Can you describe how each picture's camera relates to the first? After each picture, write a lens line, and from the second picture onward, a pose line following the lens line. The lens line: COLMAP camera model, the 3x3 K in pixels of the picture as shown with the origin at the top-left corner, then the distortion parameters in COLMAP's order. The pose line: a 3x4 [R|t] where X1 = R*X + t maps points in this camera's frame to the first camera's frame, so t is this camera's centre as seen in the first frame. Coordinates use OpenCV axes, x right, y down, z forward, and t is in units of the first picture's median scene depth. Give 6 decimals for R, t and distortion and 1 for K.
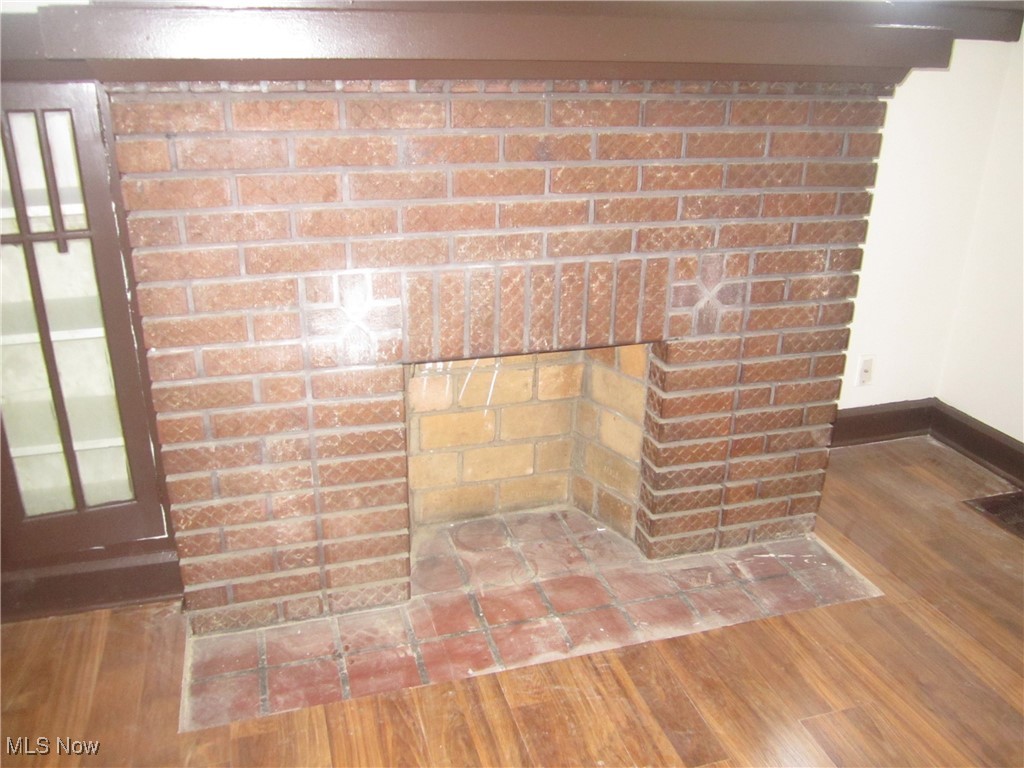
lens RADIAL K [[849.7, 0, 509.5], [0, 849.7, 383.1], [0, 0, 1]] dist [-0.050179, 0.017570]
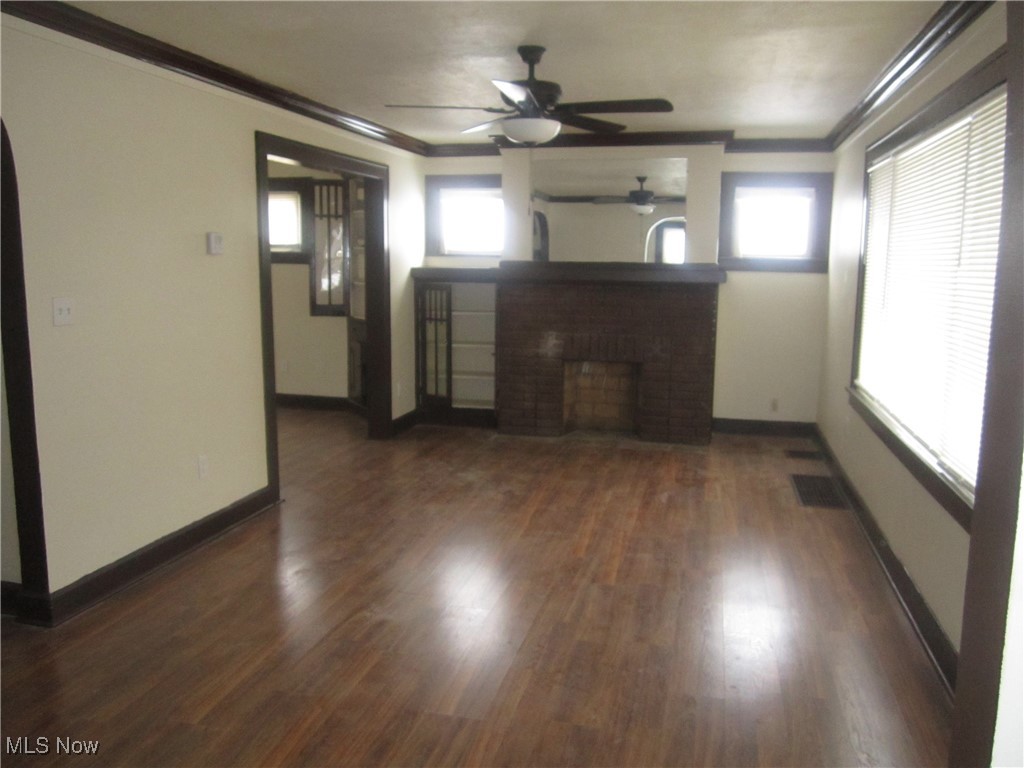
lens RADIAL K [[849.7, 0, 510.4], [0, 849.7, 383.6], [0, 0, 1]] dist [-0.050179, 0.017570]
pose [[0.858298, 0.071236, -0.508183, 1.449001], [-0.187103, 0.965586, -0.180656, 0.729908], [0.477825, 0.250140, 0.842089, -2.010757]]
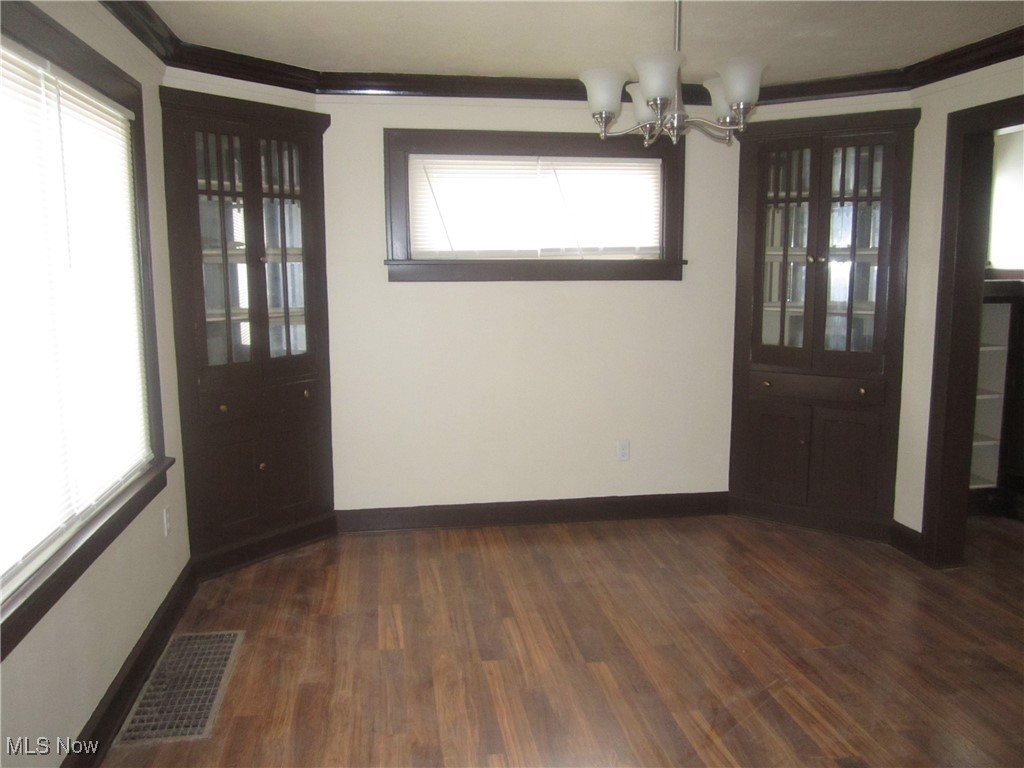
lens RADIAL K [[849.7, 0, 509.8], [0, 849.7, 386.3], [0, 0, 1]] dist [-0.050179, 0.017570]
pose [[0.989992, 0.000465, -0.141122, -1.454322], [-0.032234, 0.974303, -0.222922, 0.512209], [0.137392, 0.225240, 0.964568, -1.607999]]
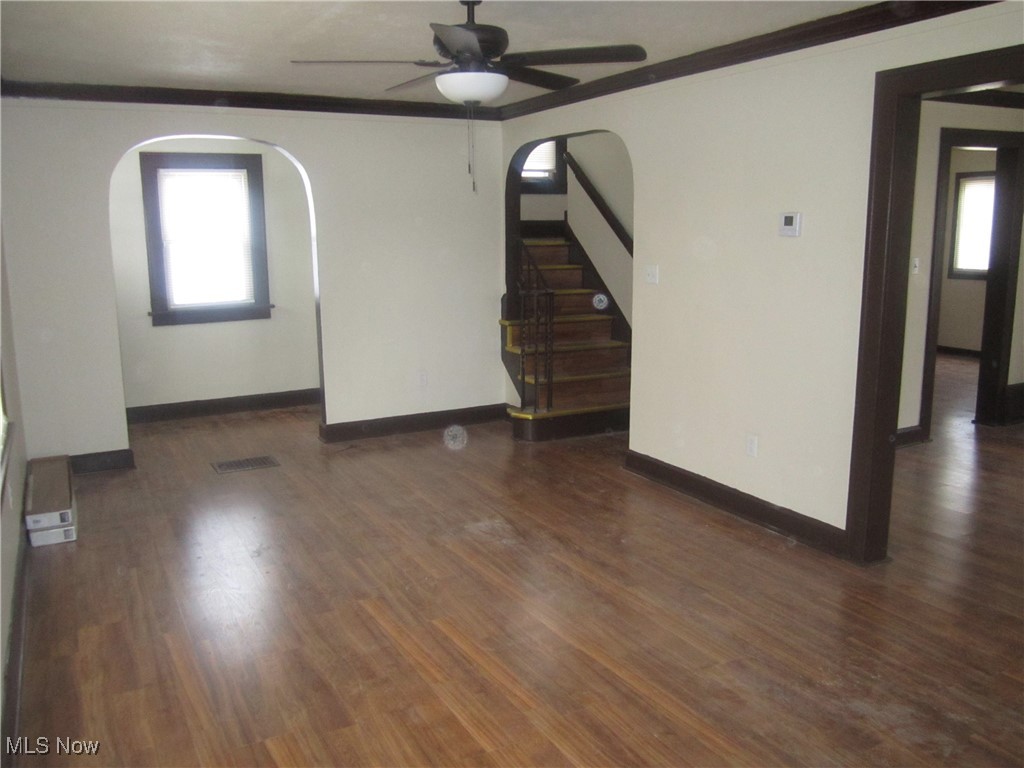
lens RADIAL K [[849.7, 0, 511.4], [0, 849.7, 384.0], [0, 0, 1]] dist [-0.050179, 0.017570]
pose [[-0.981815, 0.029993, -0.187457, 0.709073], [-0.073201, 0.851272, 0.519593, -0.537688], [0.175161, 0.523866, -0.833596, 1.121444]]
